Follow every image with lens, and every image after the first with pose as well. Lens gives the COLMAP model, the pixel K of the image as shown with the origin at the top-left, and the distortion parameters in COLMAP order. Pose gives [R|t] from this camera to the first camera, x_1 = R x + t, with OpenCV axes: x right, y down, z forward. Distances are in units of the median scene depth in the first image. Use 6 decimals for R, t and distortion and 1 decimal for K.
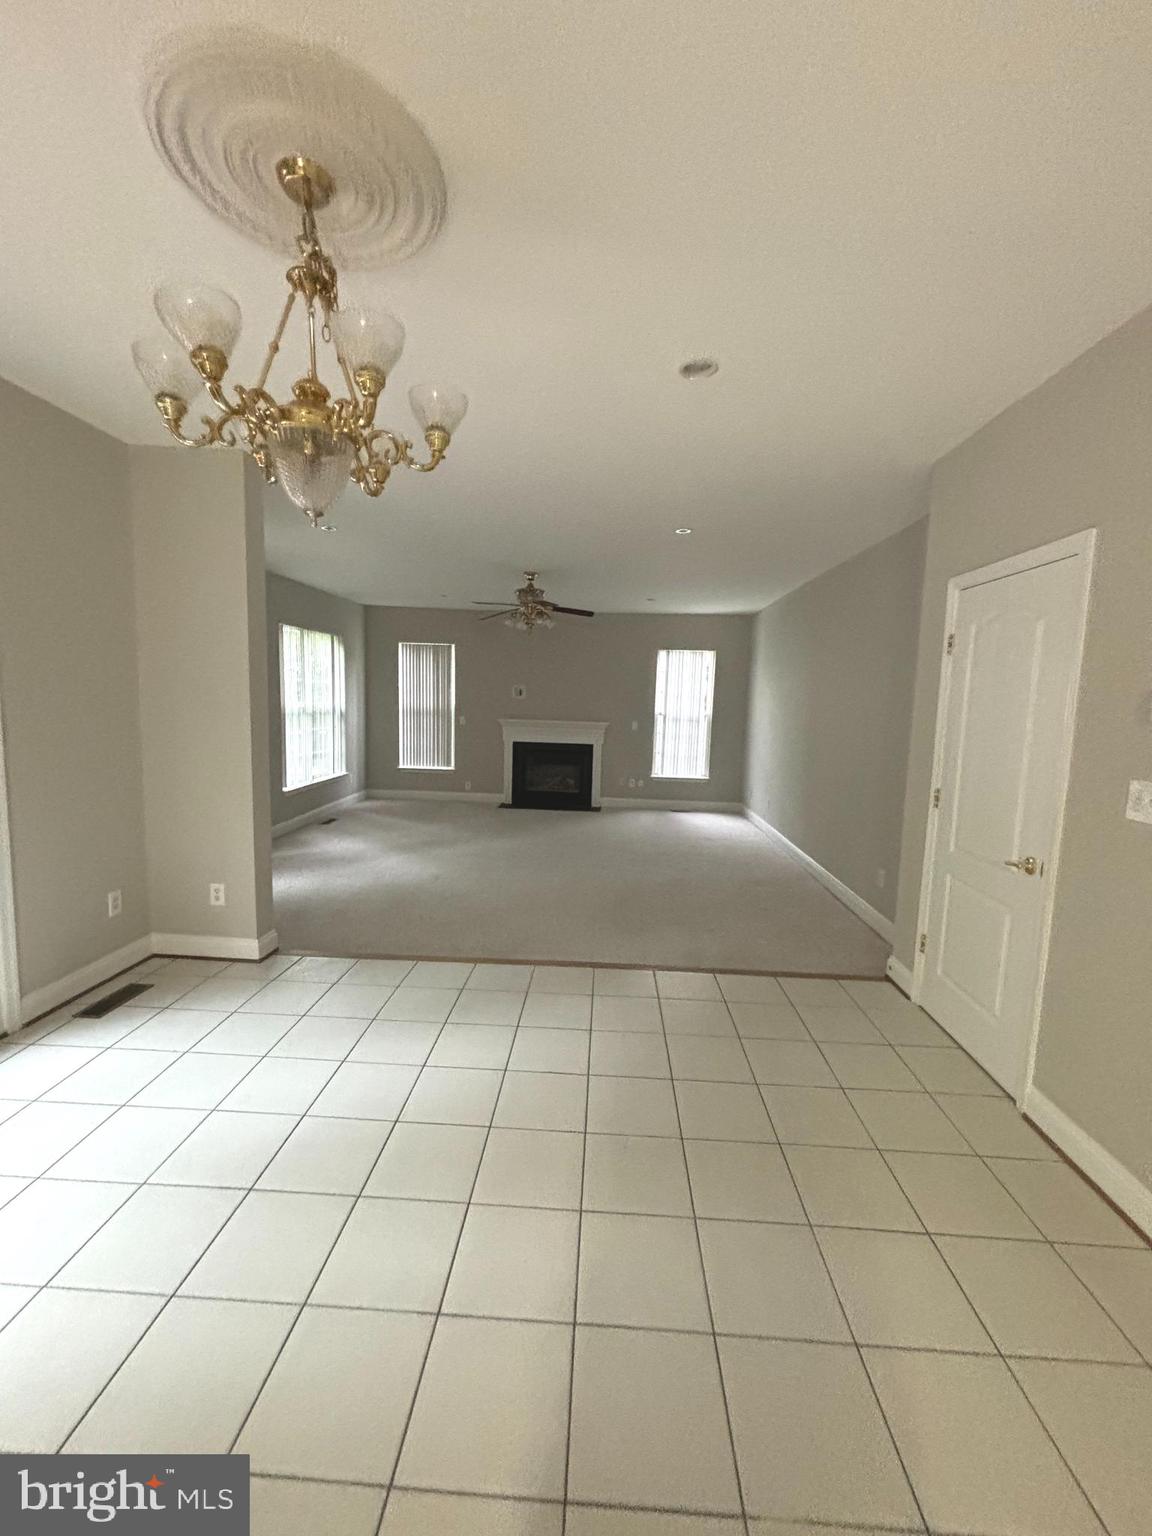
lens RADIAL K [[615.9, 0, 579.2], [0, 615.9, 762.5], [0, 0, 1]] dist [-0.003503, 0.001381]
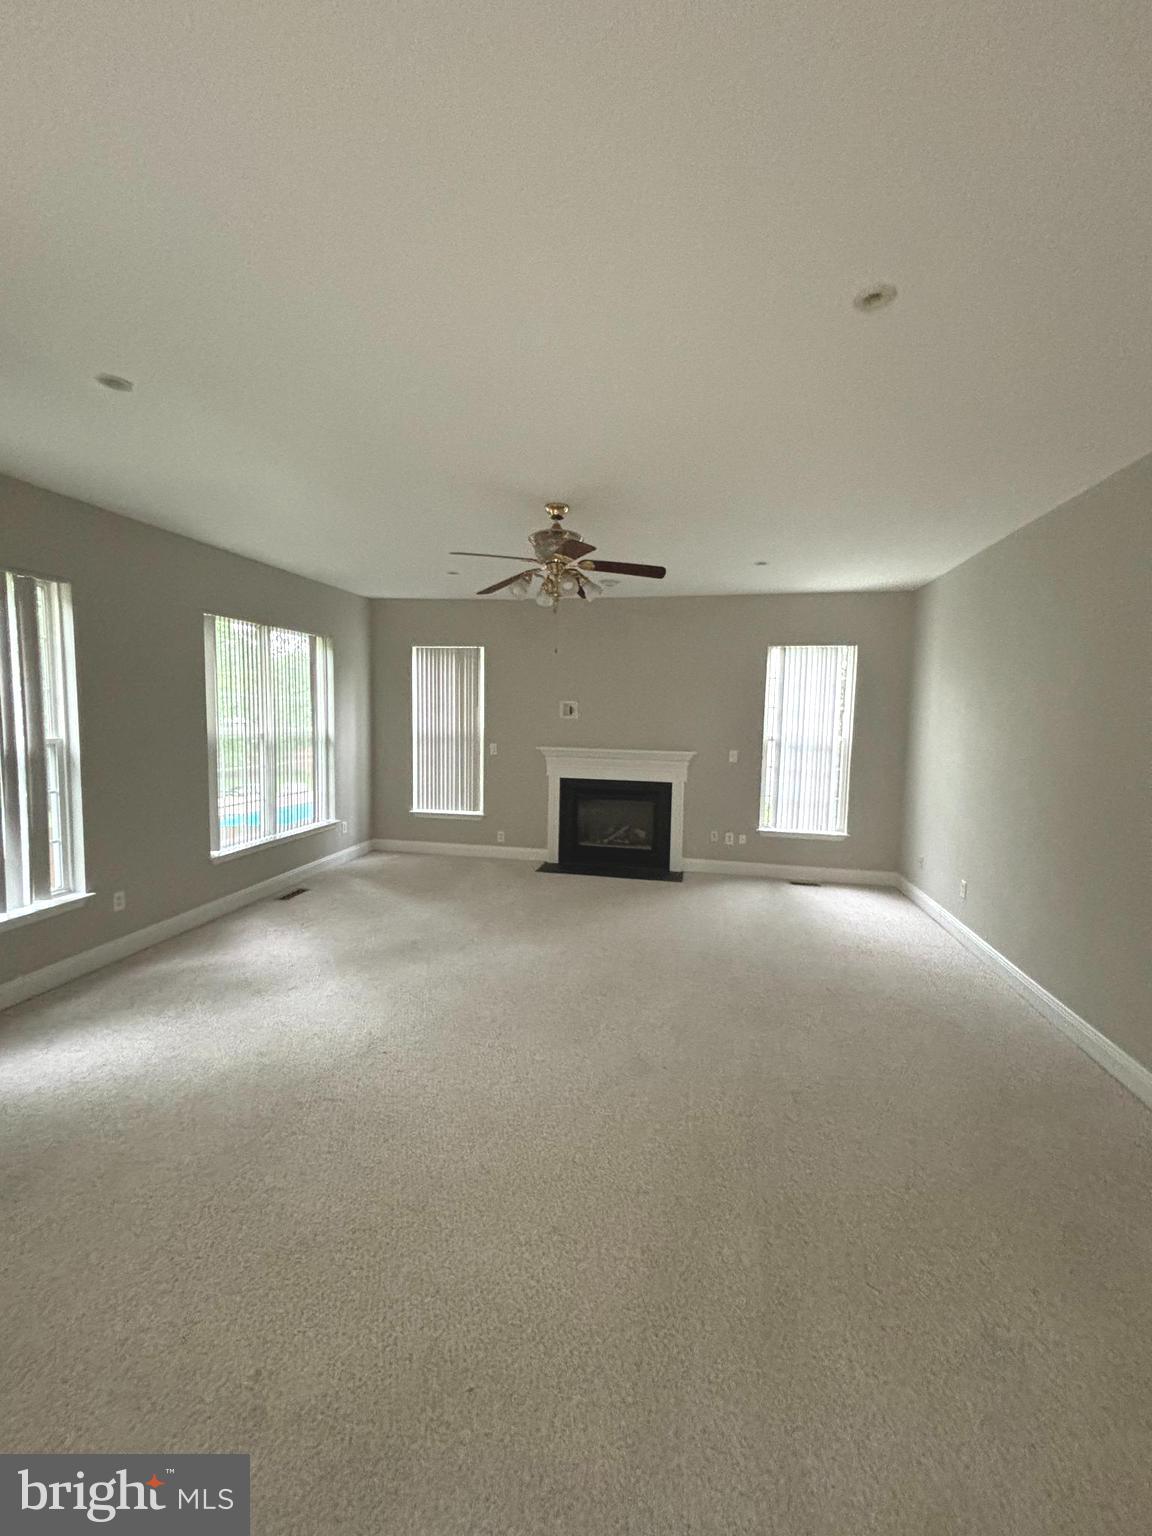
lens RADIAL K [[615.9, 0, 573.7], [0, 615.9, 771.5], [0, 0, 1]] dist [-0.003503, 0.001381]
pose [[0.988441, 0.003390, -0.151569, 0.017922], [-0.005725, 0.999872, -0.014972, -0.031396], [0.151498, 0.015666, 0.988333, 0.290798]]
